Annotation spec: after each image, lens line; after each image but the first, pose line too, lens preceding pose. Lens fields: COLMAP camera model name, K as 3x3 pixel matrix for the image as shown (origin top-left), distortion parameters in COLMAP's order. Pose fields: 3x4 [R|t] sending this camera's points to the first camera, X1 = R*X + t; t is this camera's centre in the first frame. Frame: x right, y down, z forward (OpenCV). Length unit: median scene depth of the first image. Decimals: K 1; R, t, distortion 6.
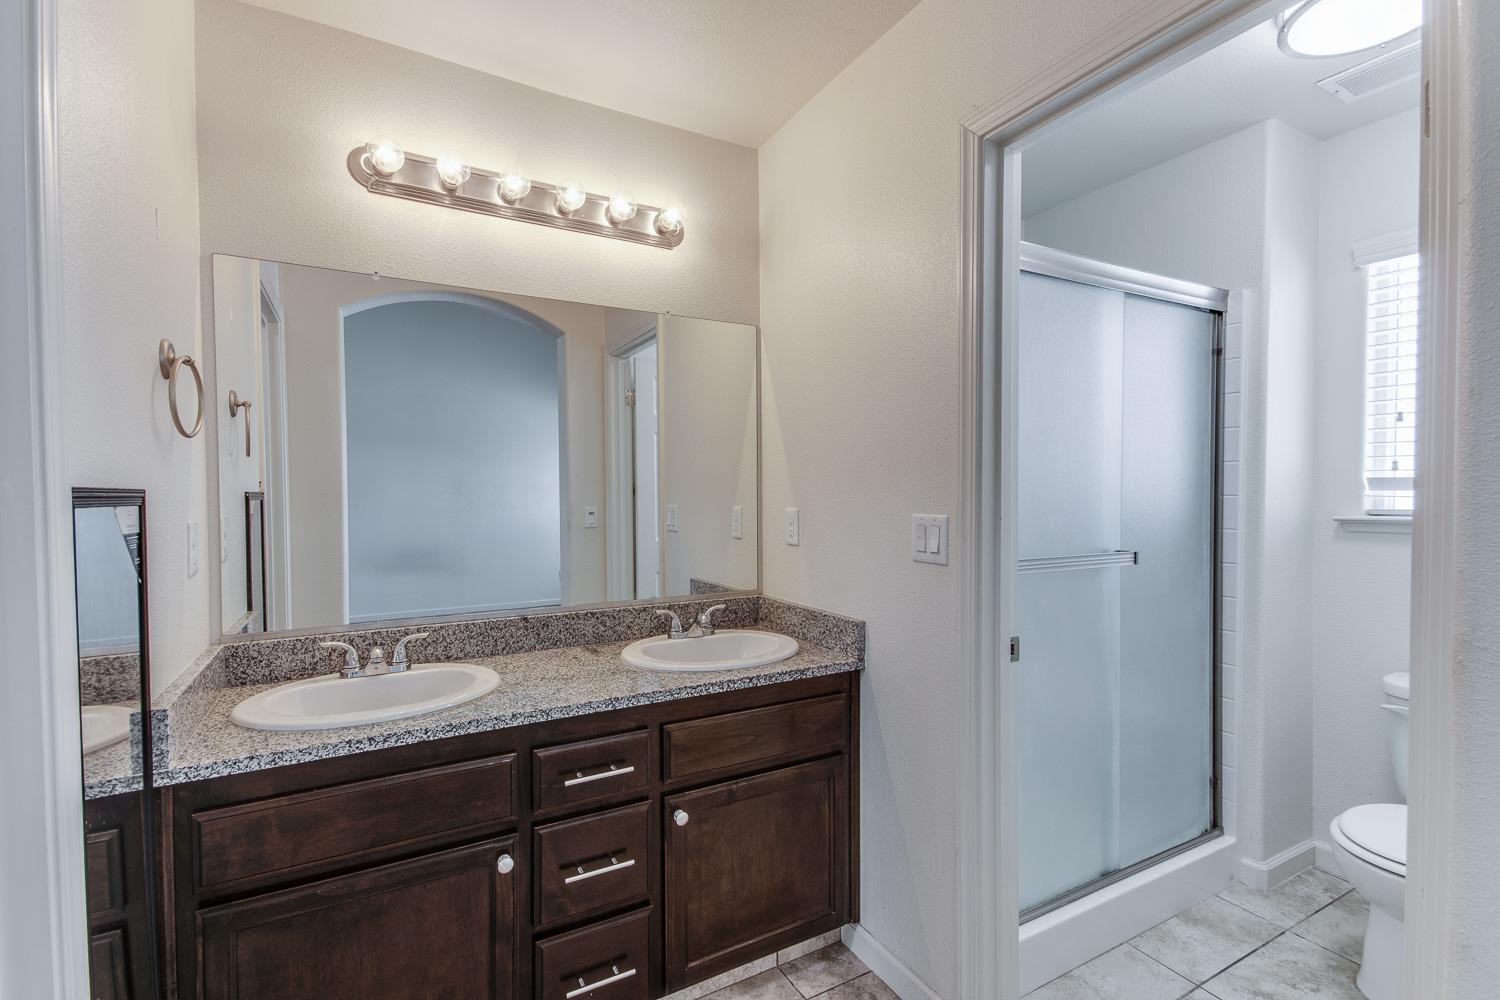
lens RADIAL K [[694.6, 0, 749.0], [0, 694.6, 507.8], [0, 0, 1]] dist [0.026486, 0.000091]
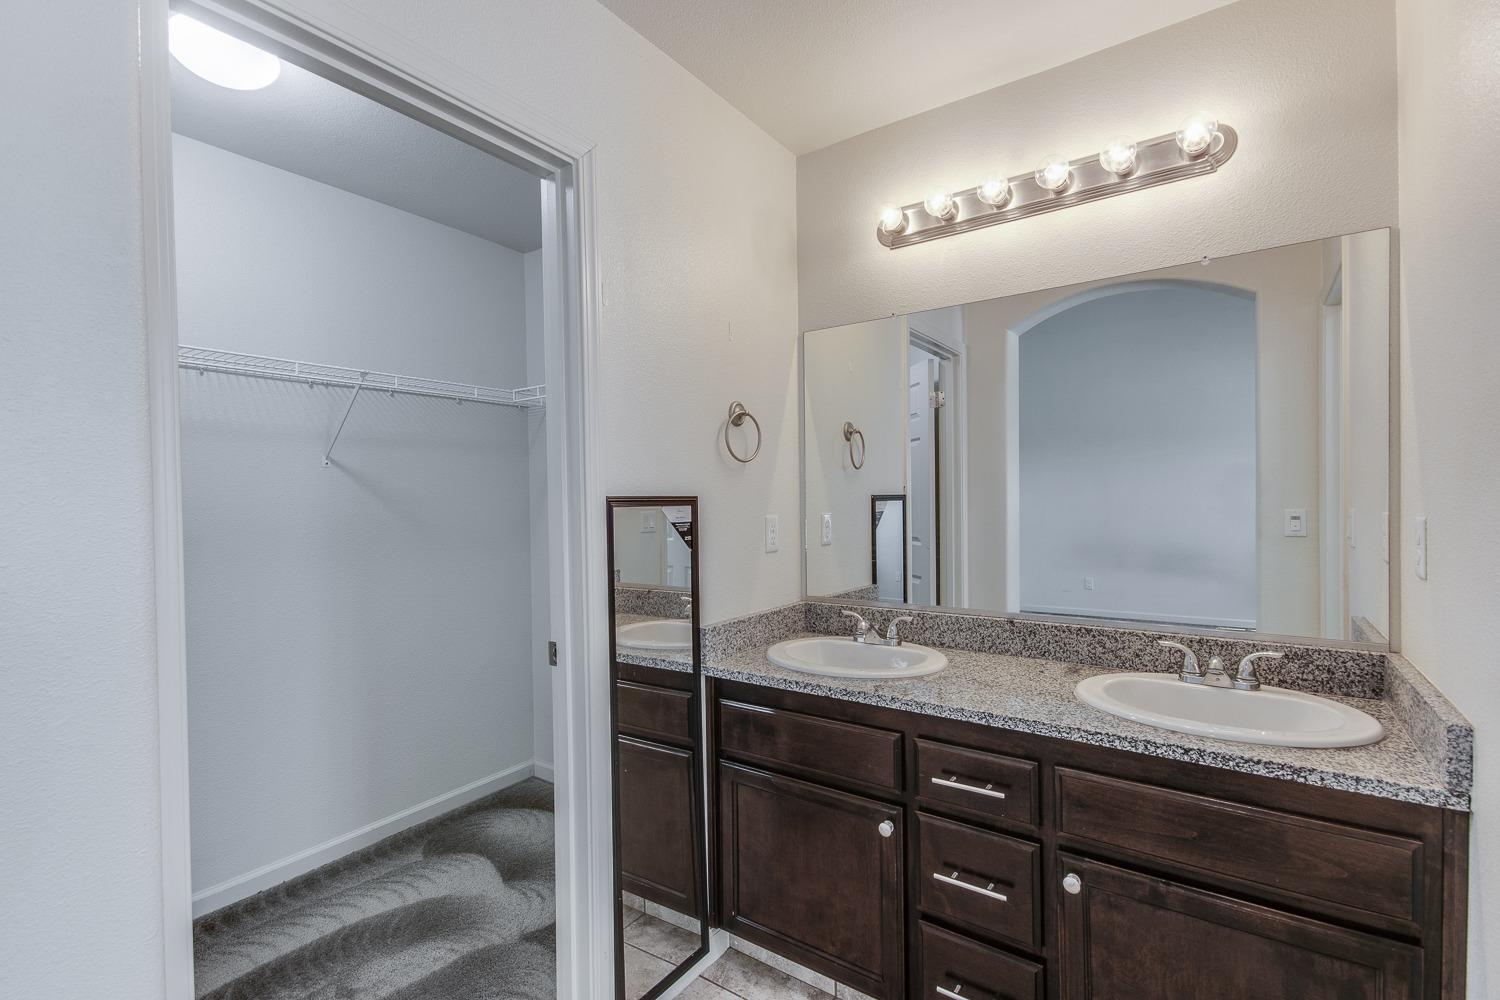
lens RADIAL K [[706.1, 0, 757.7], [0, 706.1, 504.5], [0, 0, 1]] dist [0.016411, 0.000286]
pose [[0.411317, 0.004715, -0.911480, 0.510314], [-0.007826, 0.999968, 0.001641, -0.006911], [0.911459, 0.006459, 0.411341, 0.299249]]
